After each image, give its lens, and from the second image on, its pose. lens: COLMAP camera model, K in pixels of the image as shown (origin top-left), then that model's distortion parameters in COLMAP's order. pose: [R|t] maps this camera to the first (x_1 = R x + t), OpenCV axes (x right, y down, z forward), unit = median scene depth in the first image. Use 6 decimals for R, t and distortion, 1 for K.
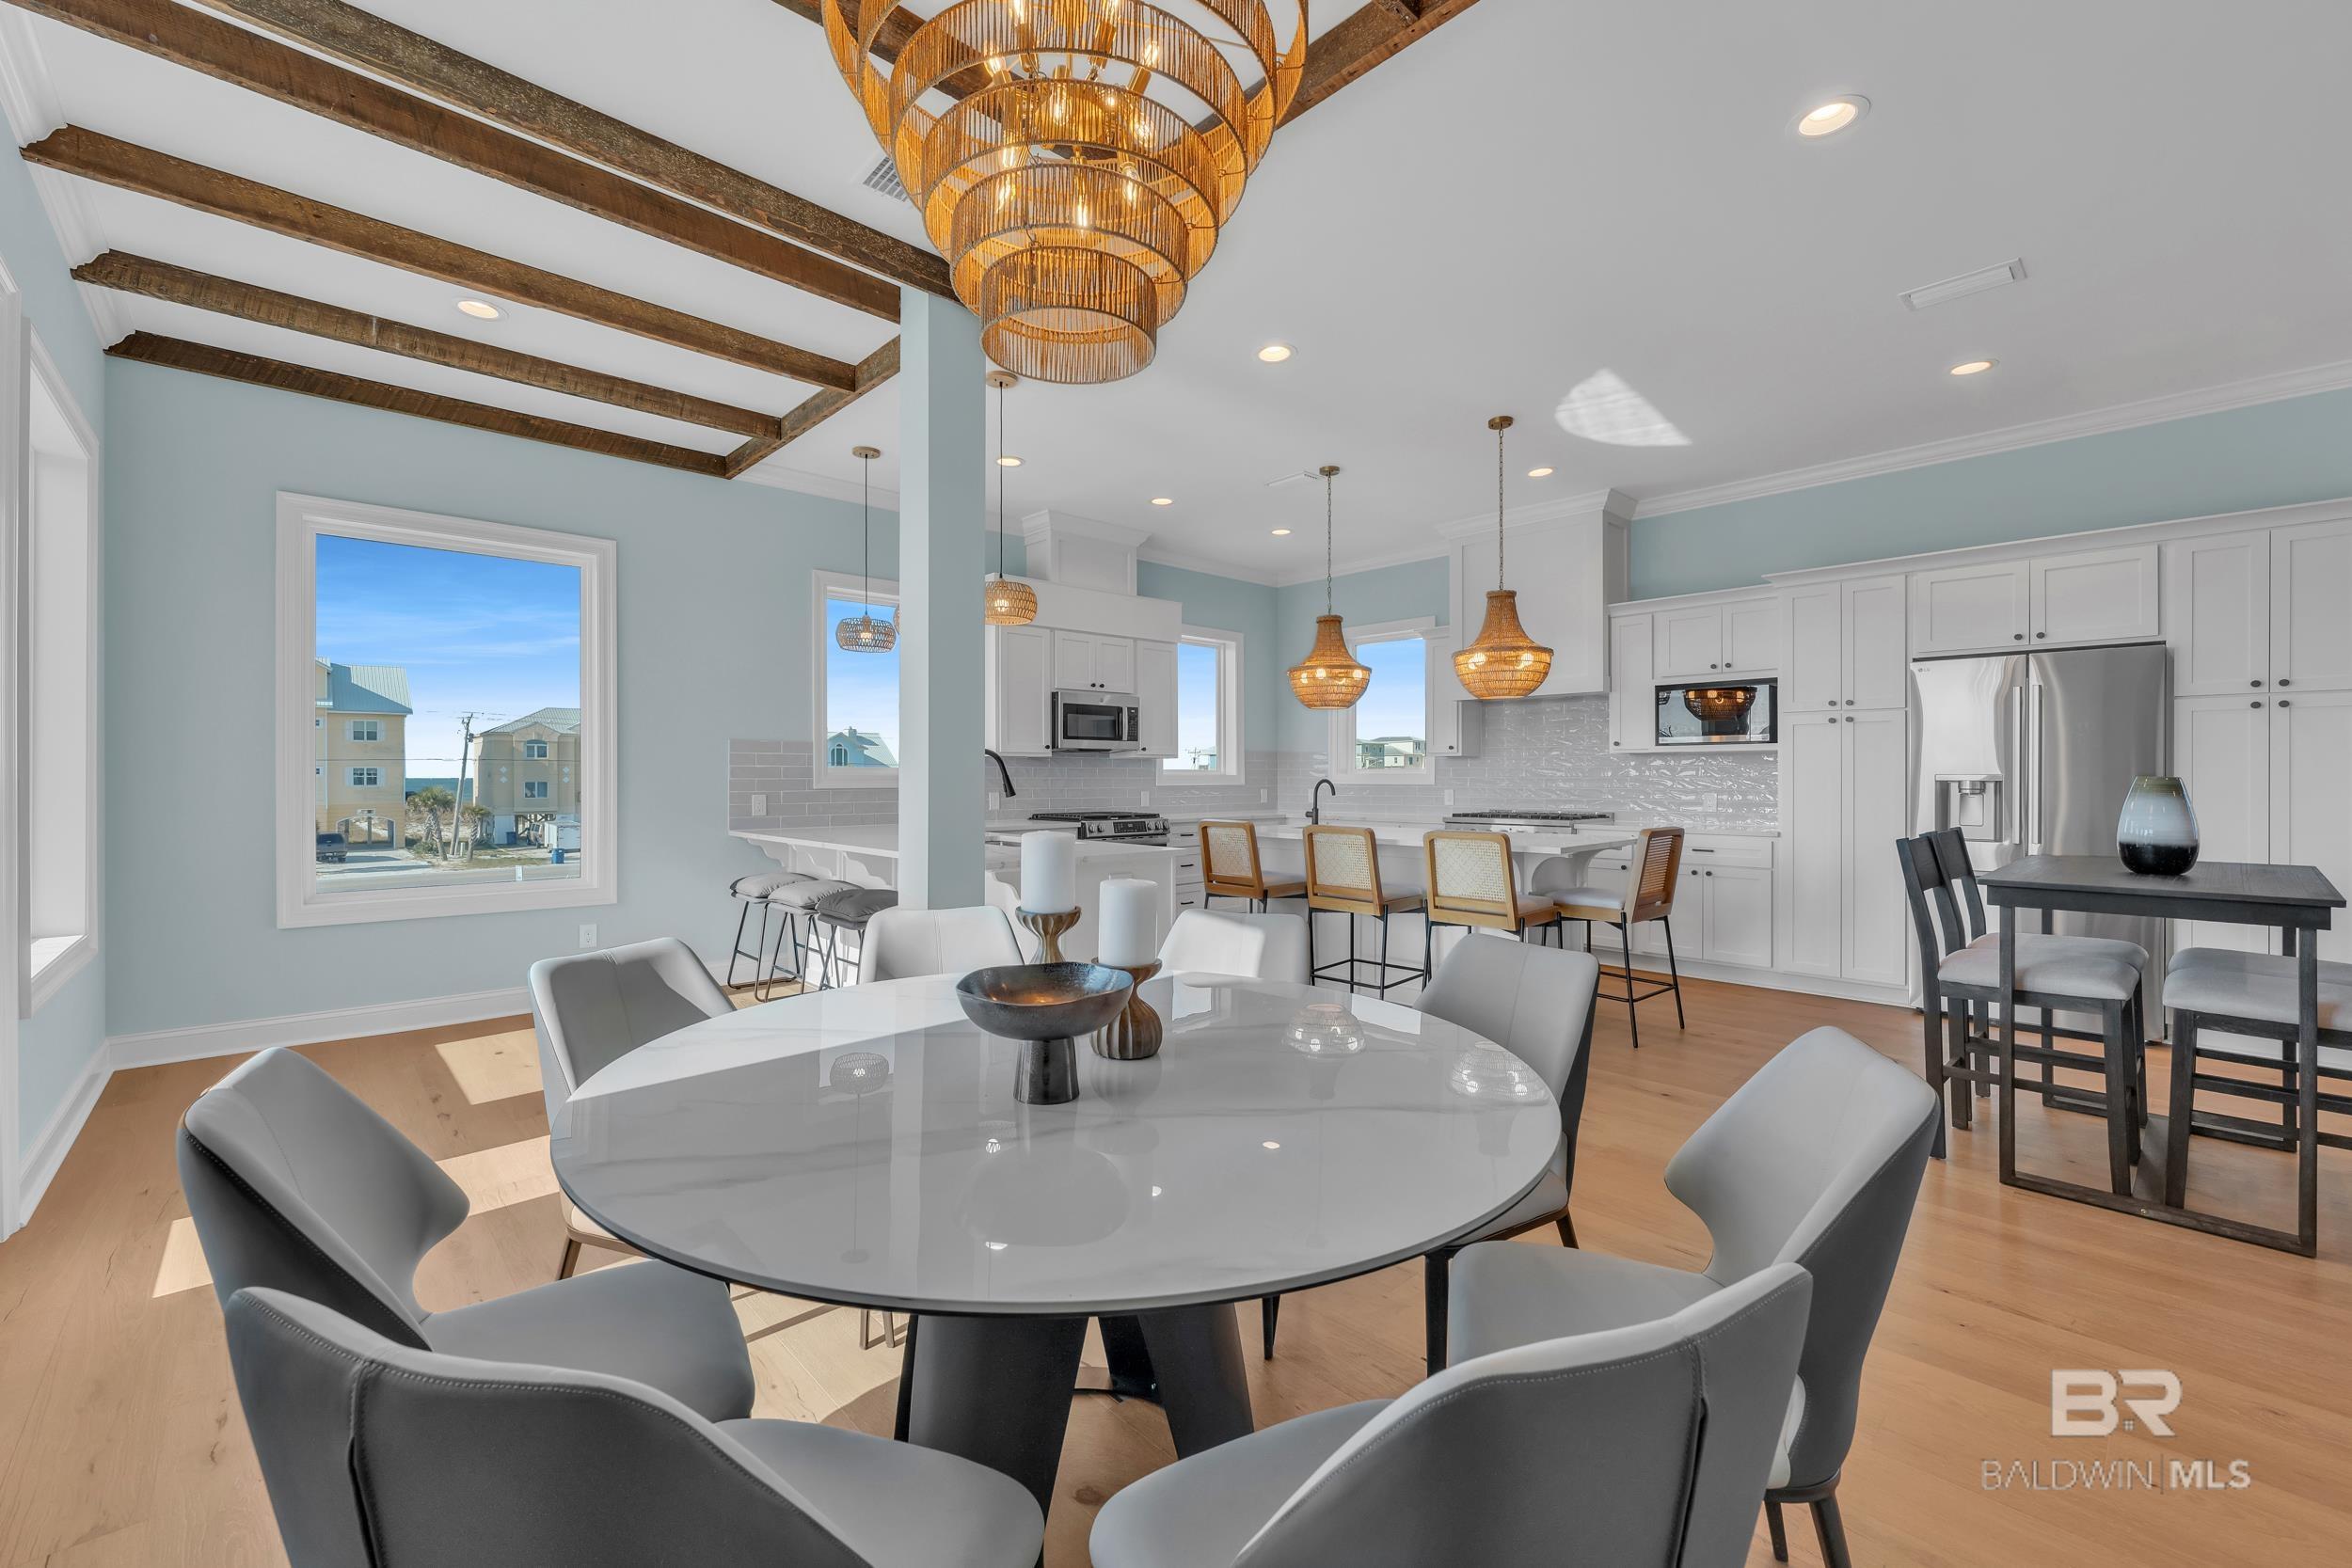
lens RADIAL K [[956.3, 0, 1176.0], [0, 956.3, 784.0], [0, 0, 1]] dist [-0.002127, -0.000291]
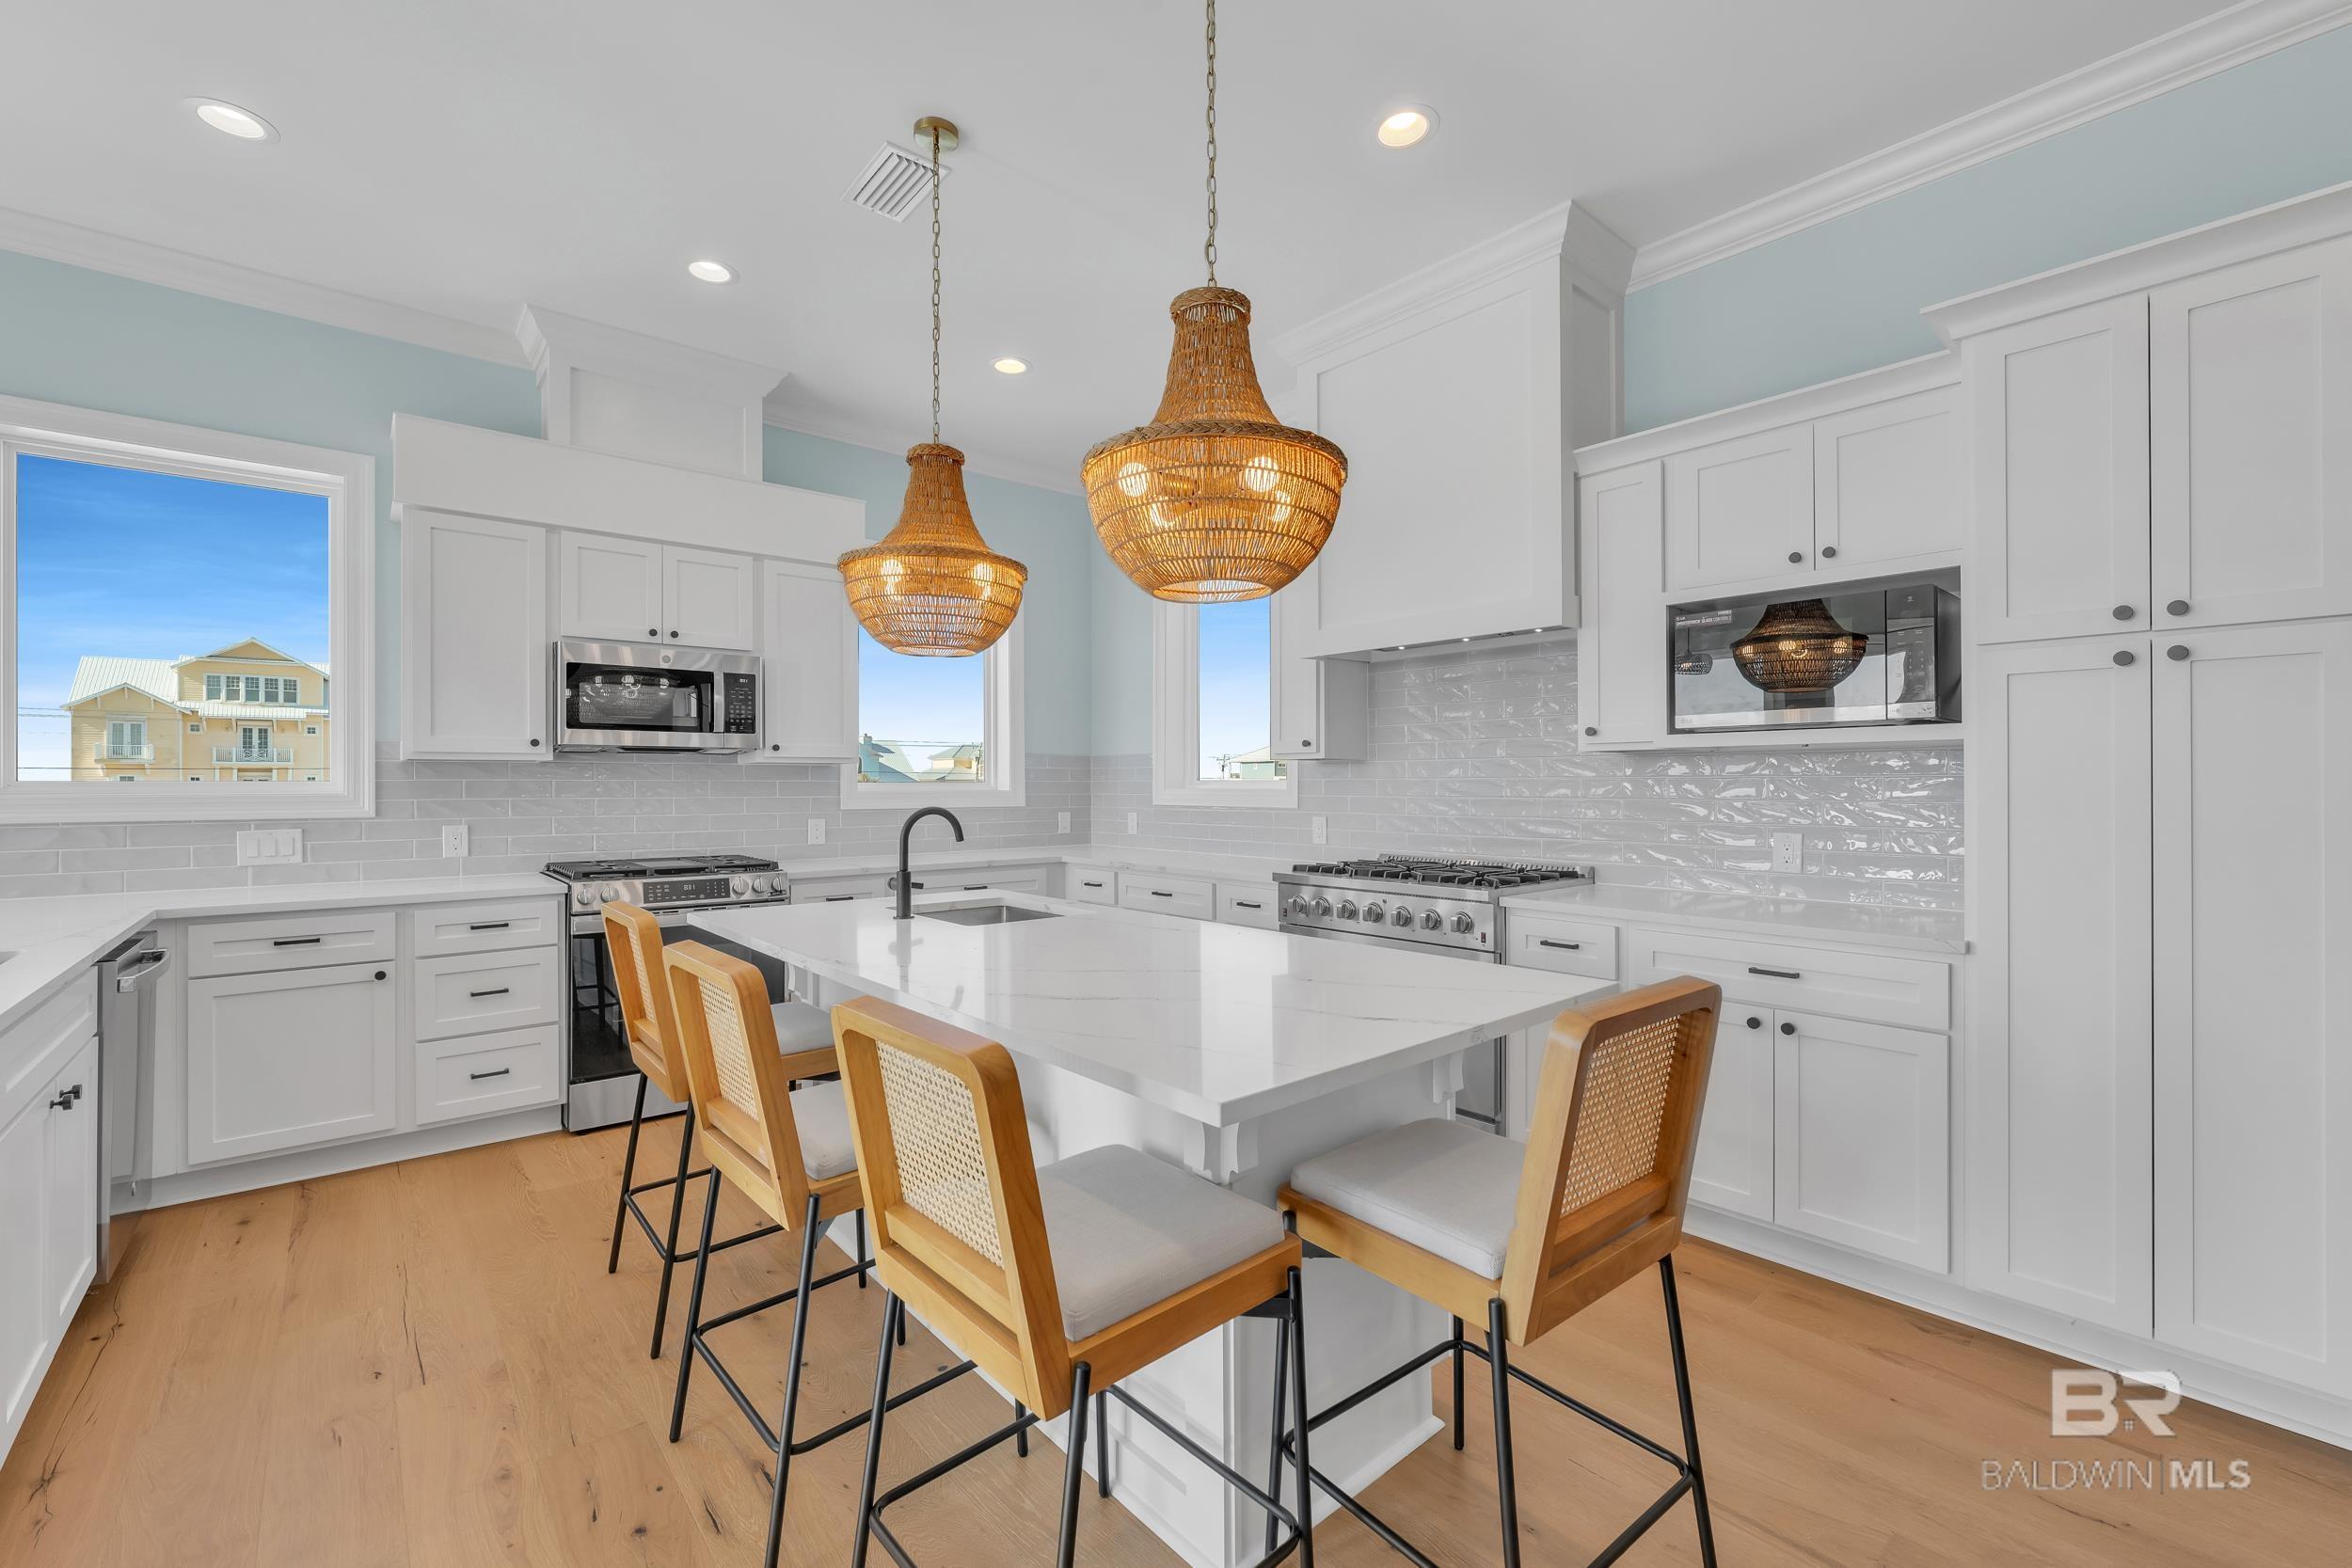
lens RADIAL K [[973.0, 0, 1176.0], [0, 973.0, 784.0], [0, 0, 1]] dist [-0.001908, -0.000131]
pose [[0.999216, -0.000715, -0.039588, 0.278131], [0.000375, 0.999963, -0.008588, -0.011473], [0.039593, 0.008567, 0.999179, 0.511684]]
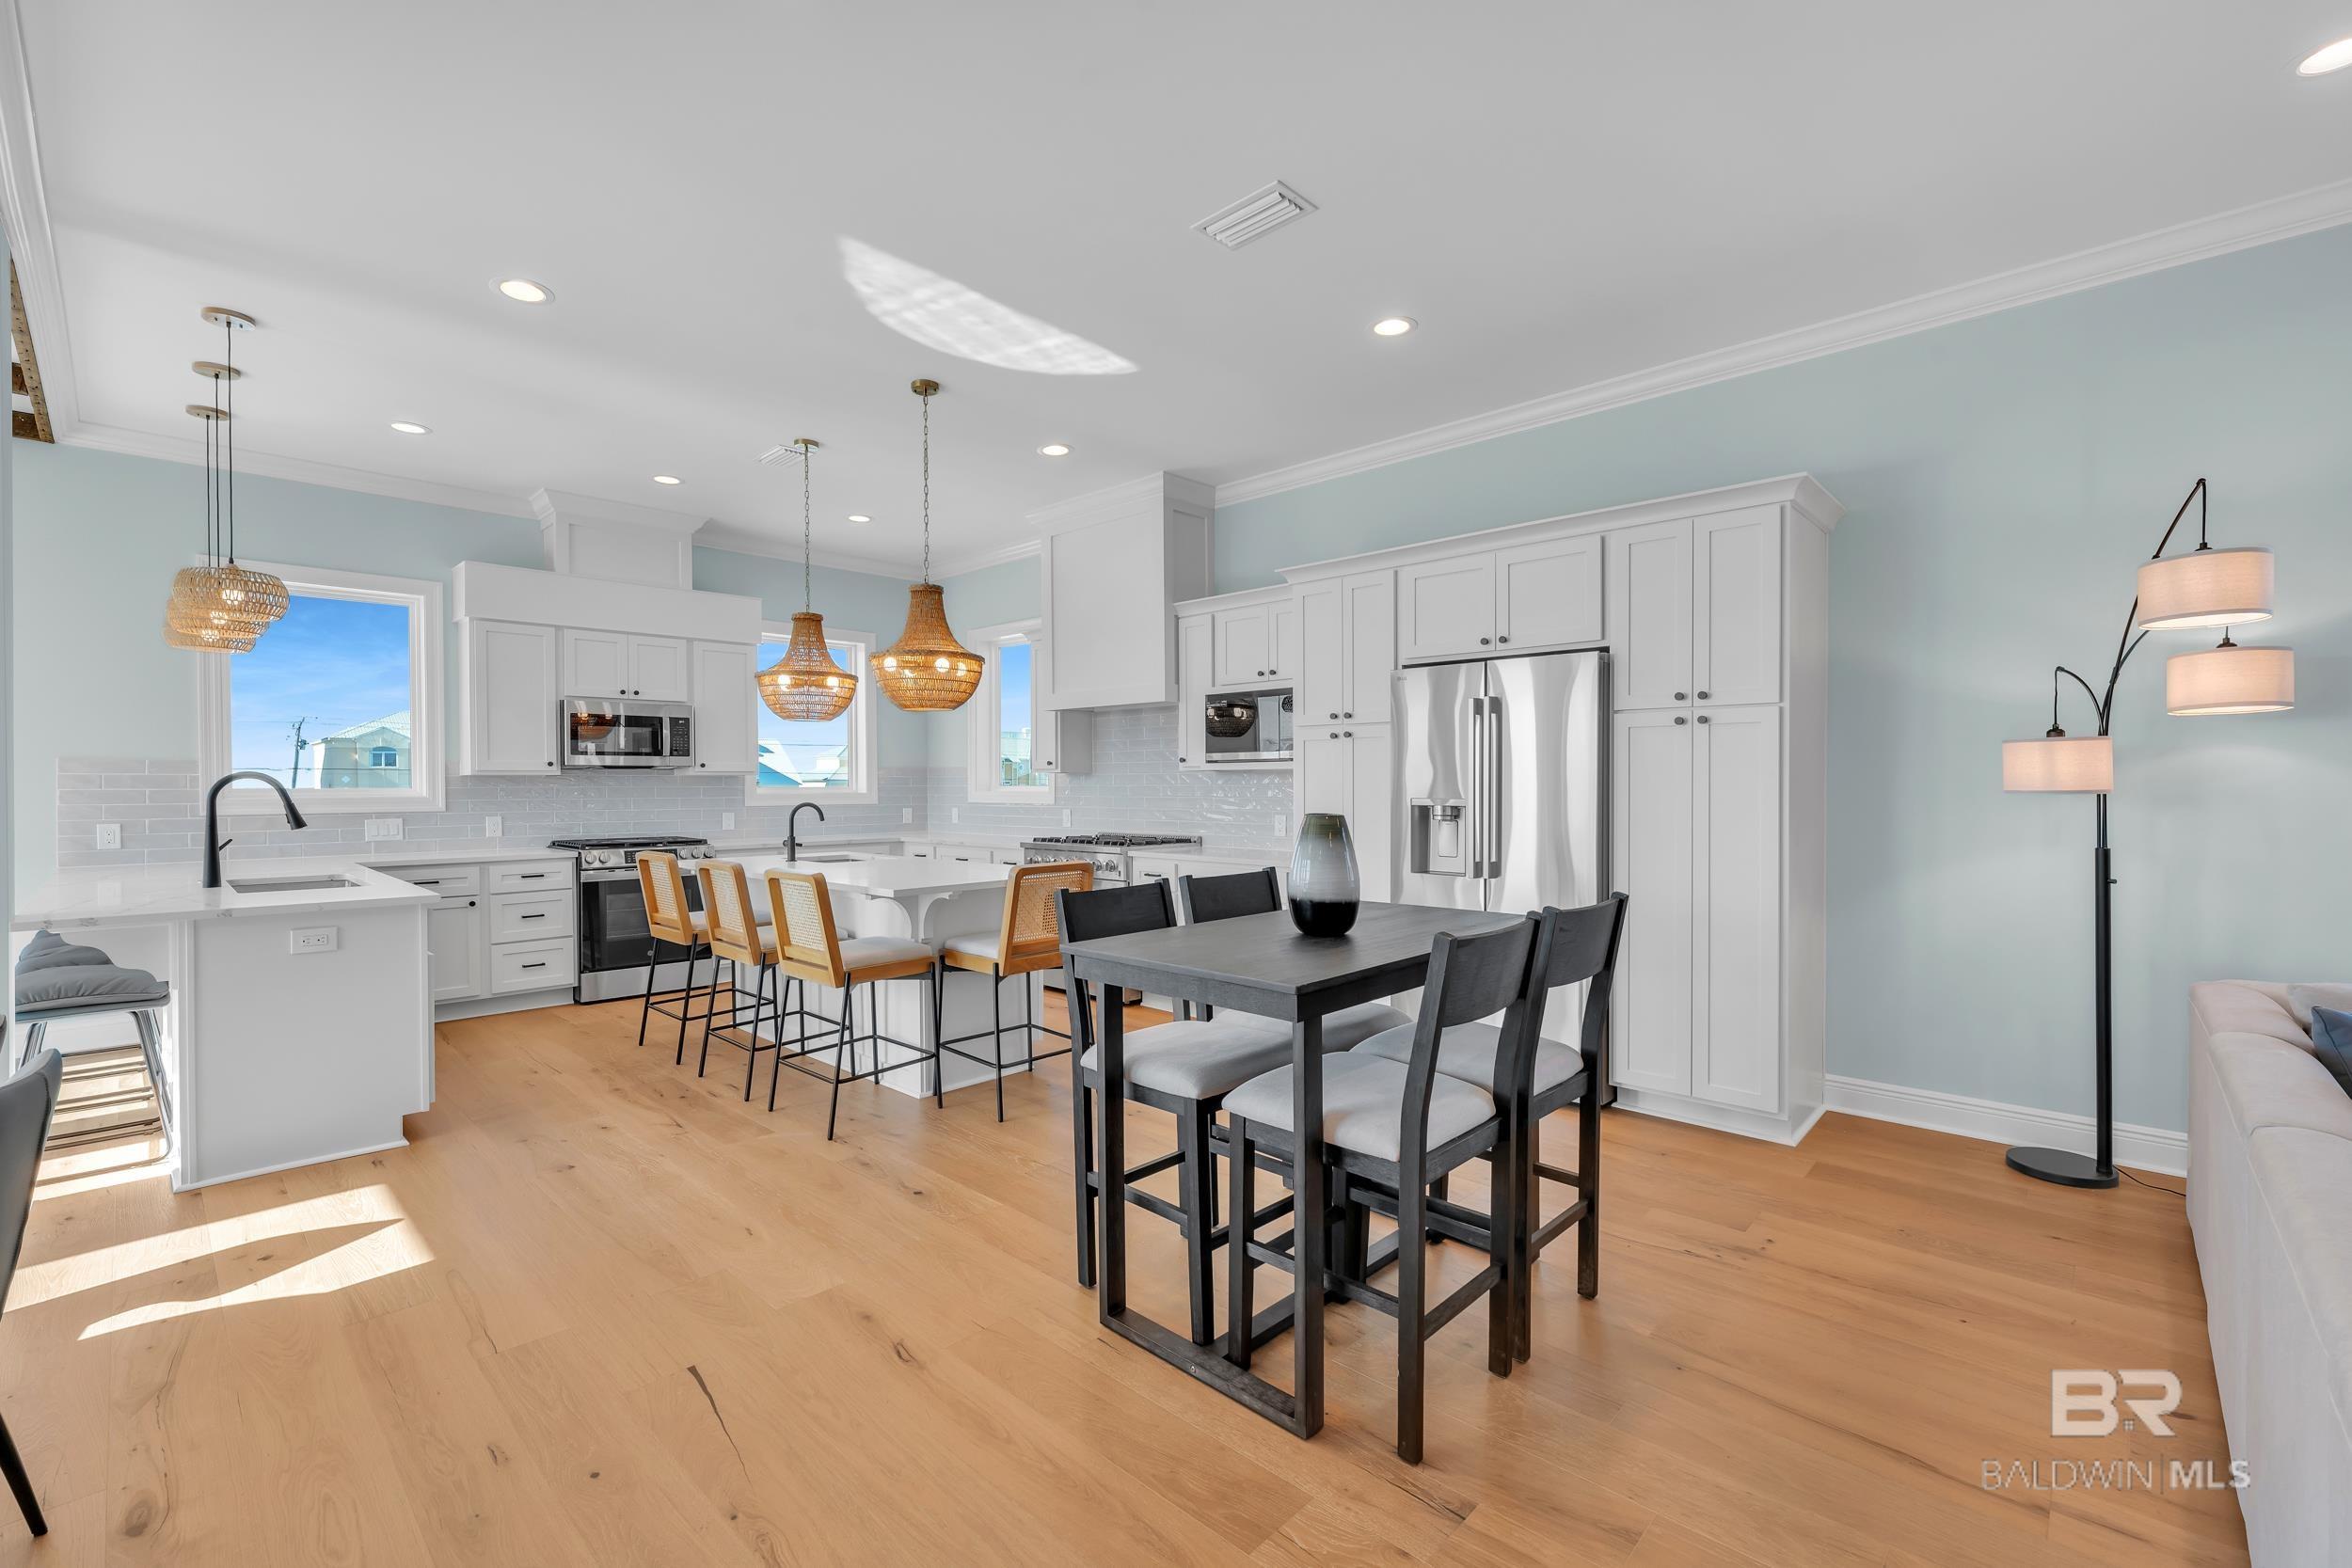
lens RADIAL K [[999.3, 0, 1170.9], [0, 999.3, 796.9], [0, 0, 1]] dist [-0.001738, -0.000576]
pose [[0.998438, -0.003064, 0.055790, 0.413729], [0.002819, 0.999986, 0.004473, -0.012667], [-0.055803, -0.004308, 0.998432, 0.076820]]
